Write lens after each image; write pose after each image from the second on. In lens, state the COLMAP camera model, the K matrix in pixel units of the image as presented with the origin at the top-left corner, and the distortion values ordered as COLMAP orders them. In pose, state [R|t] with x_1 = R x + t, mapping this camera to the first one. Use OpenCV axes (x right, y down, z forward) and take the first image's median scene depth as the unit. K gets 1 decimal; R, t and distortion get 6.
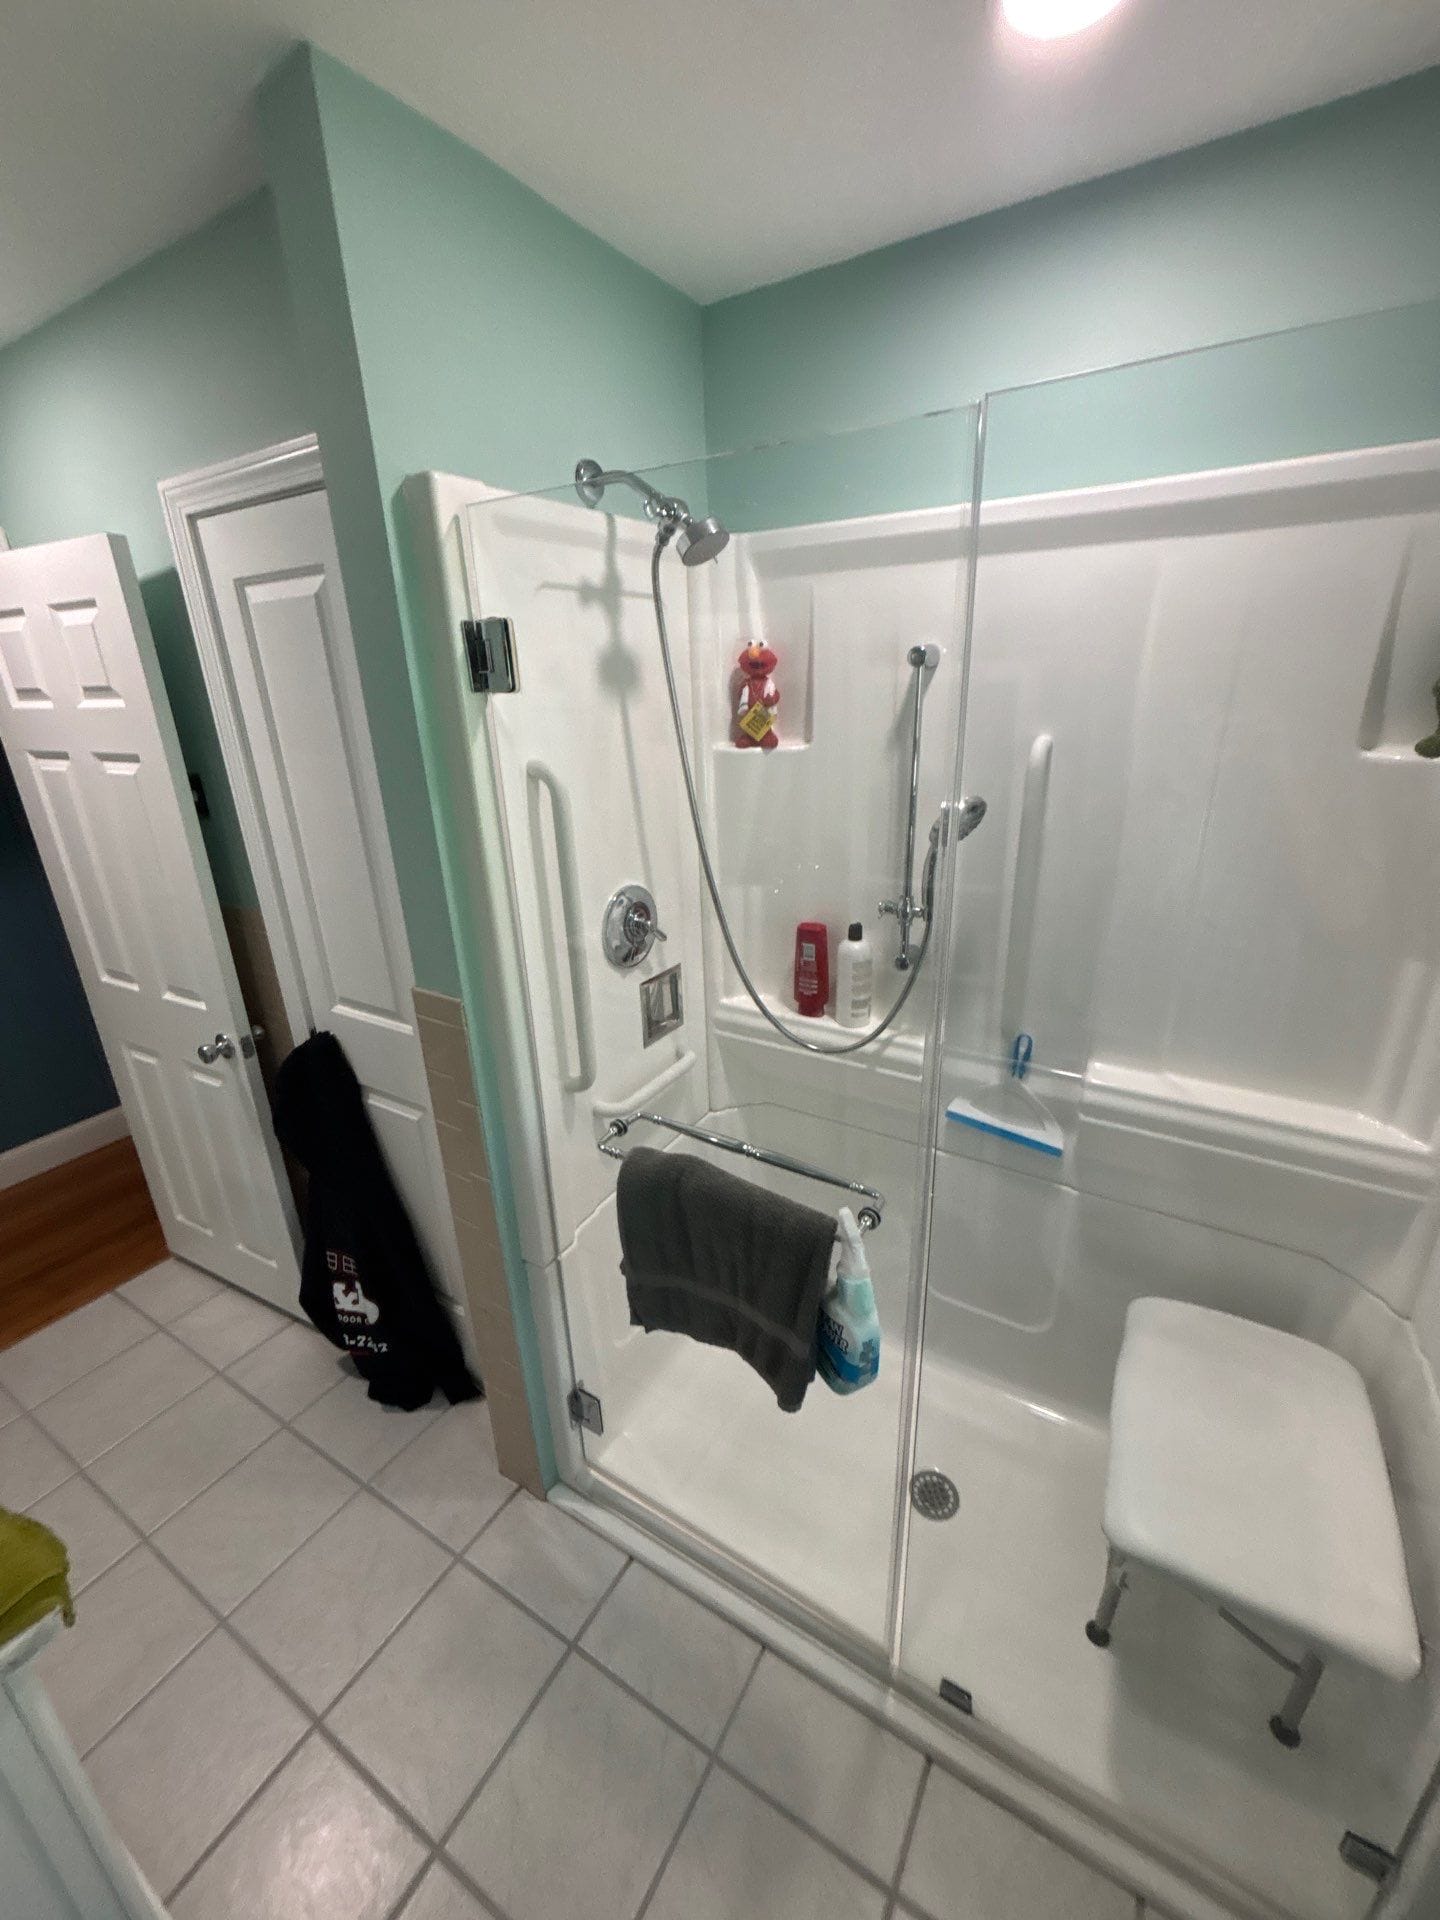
lens RADIAL K [[768.0, 0, 724.1], [0, 768.0, 954.4], [0, 0, 1]] dist [-0.001933, 0.000092]
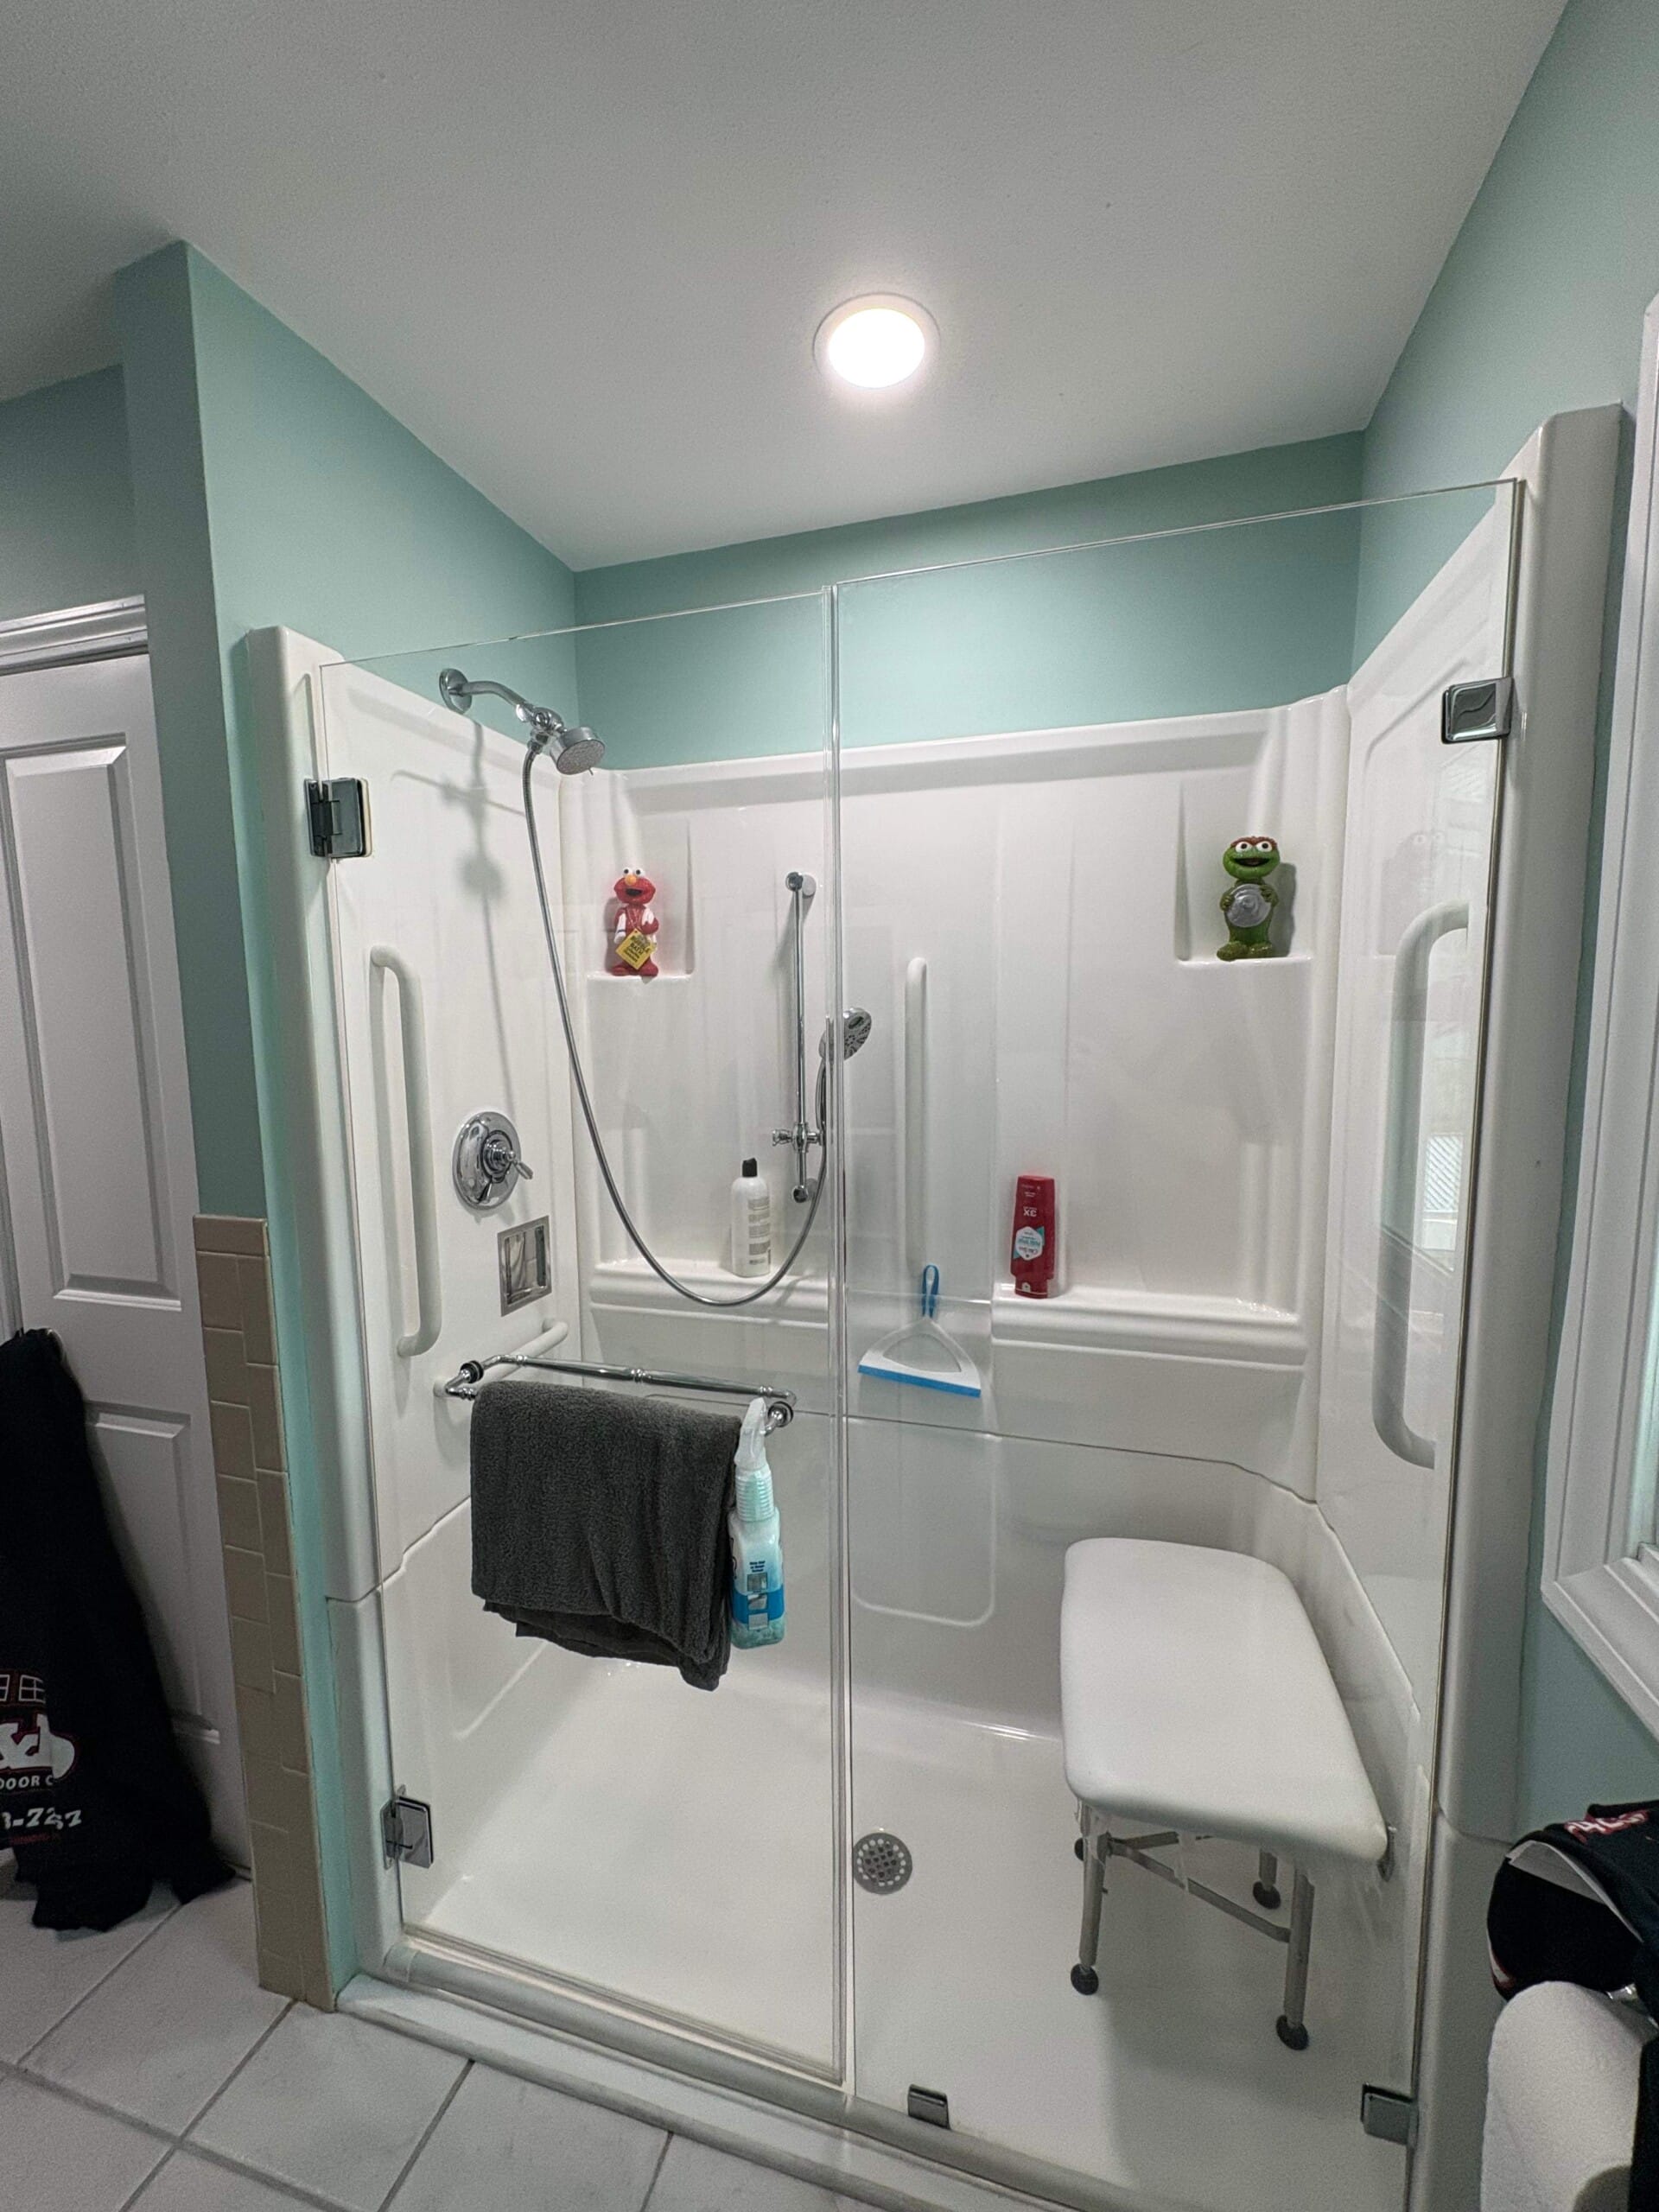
lens RADIAL K [[873.2, 0, 829.5], [0, 873.2, 1106.0], [0, 0, 1]] dist [-0.001391, 0.000512]
pose [[0.964434, -0.006171, 0.264251, -0.011972], [0.070102, 0.969899, -0.233199, 0.156122], [-0.254857, 0.243430, 0.935836, -0.023719]]
